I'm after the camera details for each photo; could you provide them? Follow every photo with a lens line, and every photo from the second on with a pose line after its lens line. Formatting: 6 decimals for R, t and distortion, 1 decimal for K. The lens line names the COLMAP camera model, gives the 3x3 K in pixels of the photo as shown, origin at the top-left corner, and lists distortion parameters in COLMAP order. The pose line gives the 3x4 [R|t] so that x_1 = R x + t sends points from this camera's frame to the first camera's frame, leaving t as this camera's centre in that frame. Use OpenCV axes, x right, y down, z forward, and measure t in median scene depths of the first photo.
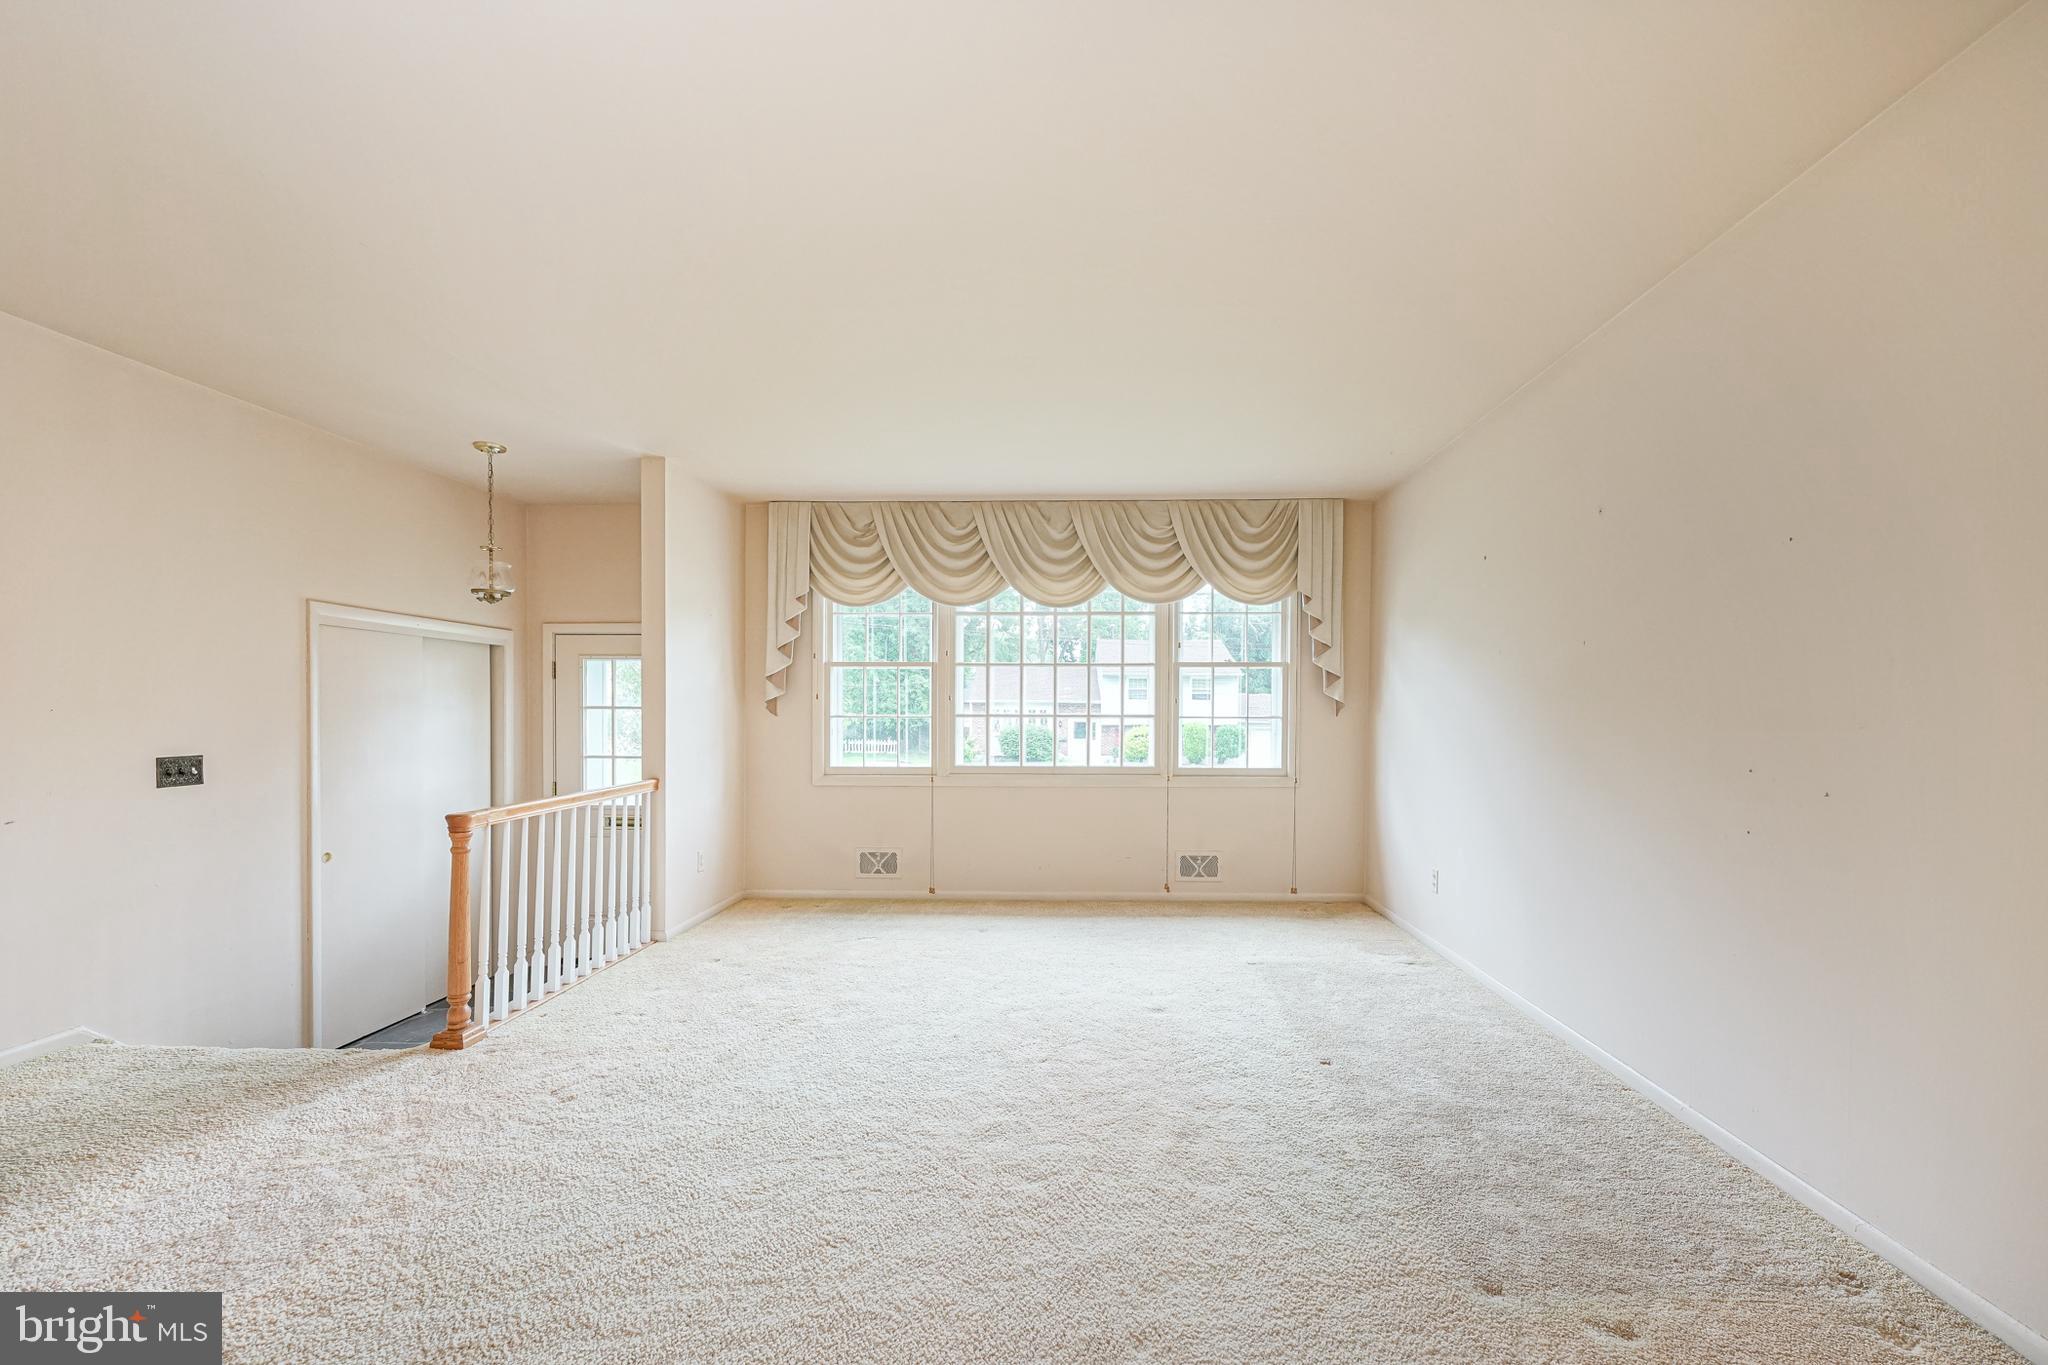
lens RADIAL K [[814.7, 0, 1064.0], [0, 814.7, 729.5], [0, 0, 1]] dist [-0.004592, 0.001234]
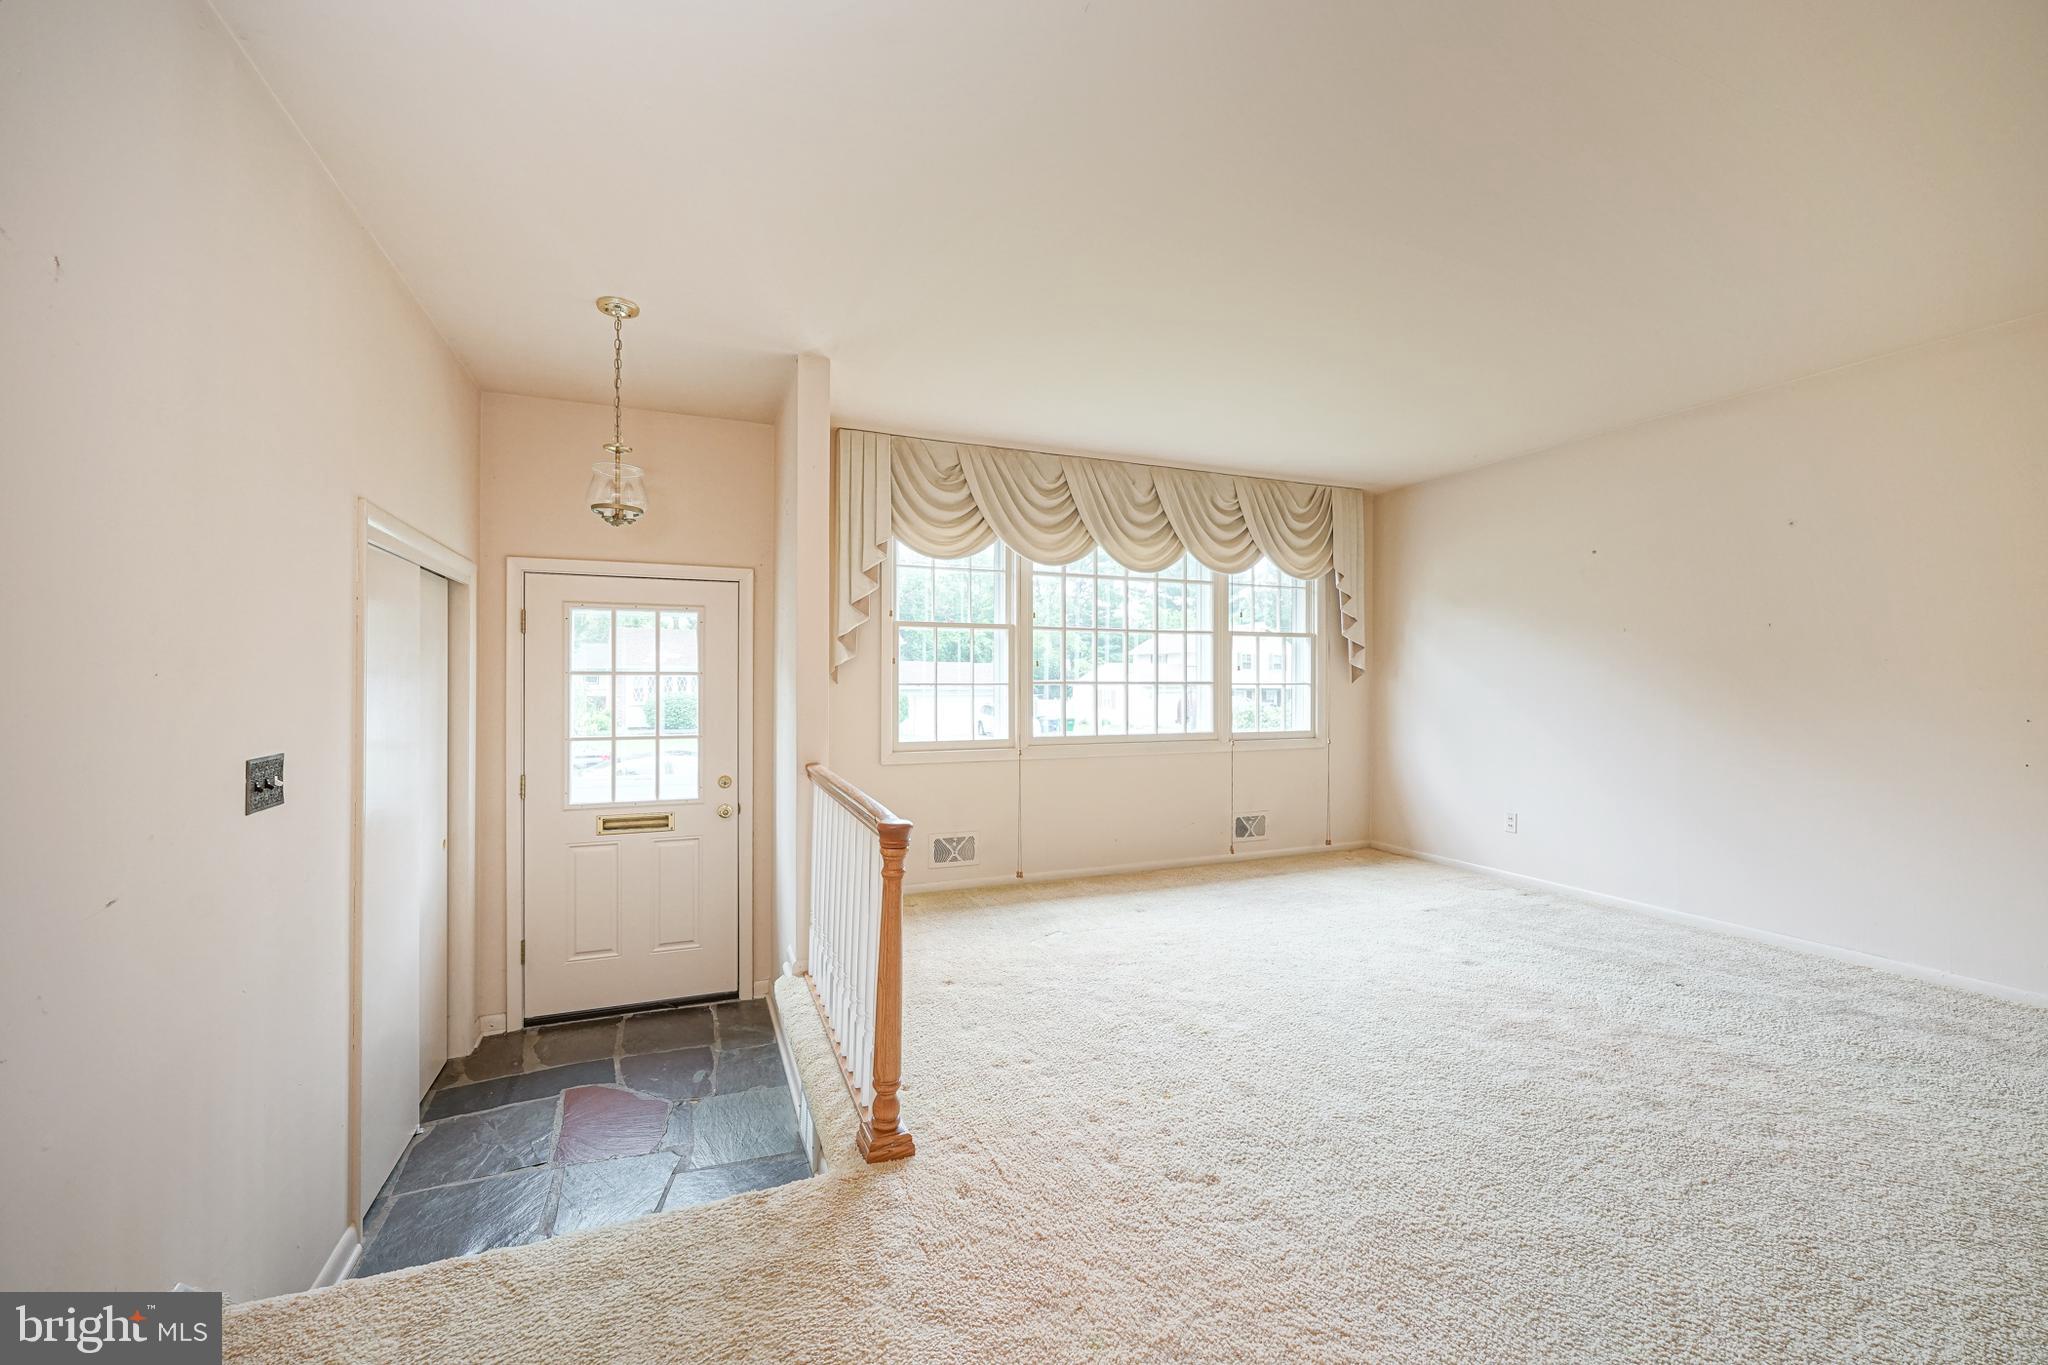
lens RADIAL K [[814.7, 0, 1021.9], [0, 814.7, 675.1], [0, 0, 1]] dist [-0.004592, 0.001234]
pose [[0.913281, 0.002786, 0.407320, -0.541176], [0.006371, 0.999757, -0.021123, -0.005908], [-0.407280, 0.021886, 0.913041, 0.169303]]
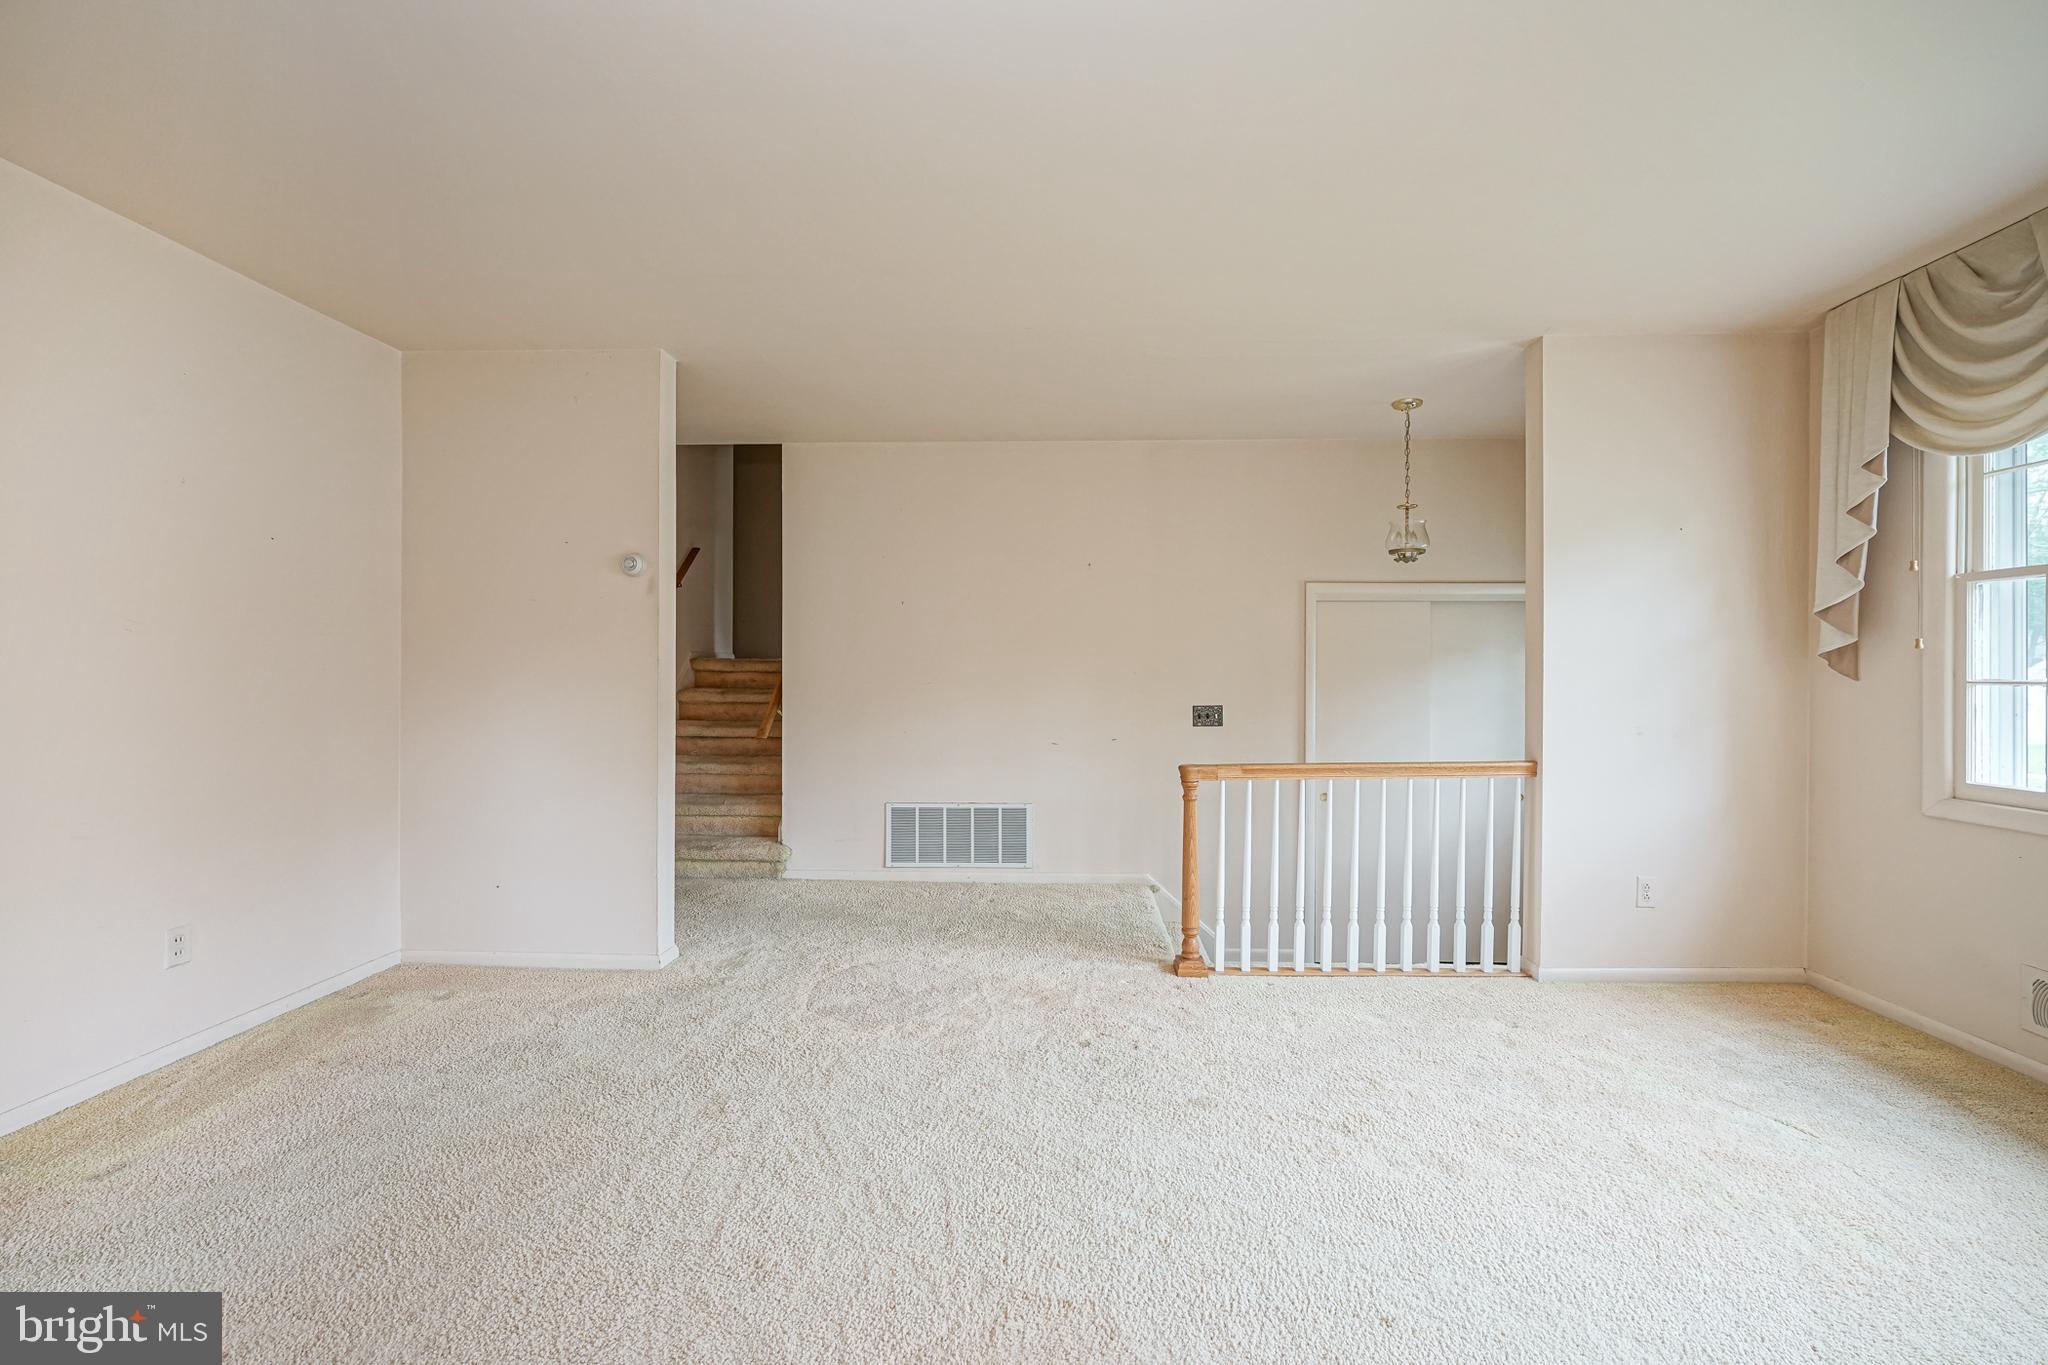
lens RADIAL K [[814.7, 0, 1047.8], [0, 814.7, 669.6], [0, 0, 1]] dist [-0.004592, 0.001234]
pose [[0.007451, -0.005623, -0.999956, 0.215951], [-0.020072, 0.999782, -0.005772, -0.010021], [0.999771, 0.020115, 0.007337, 0.457495]]
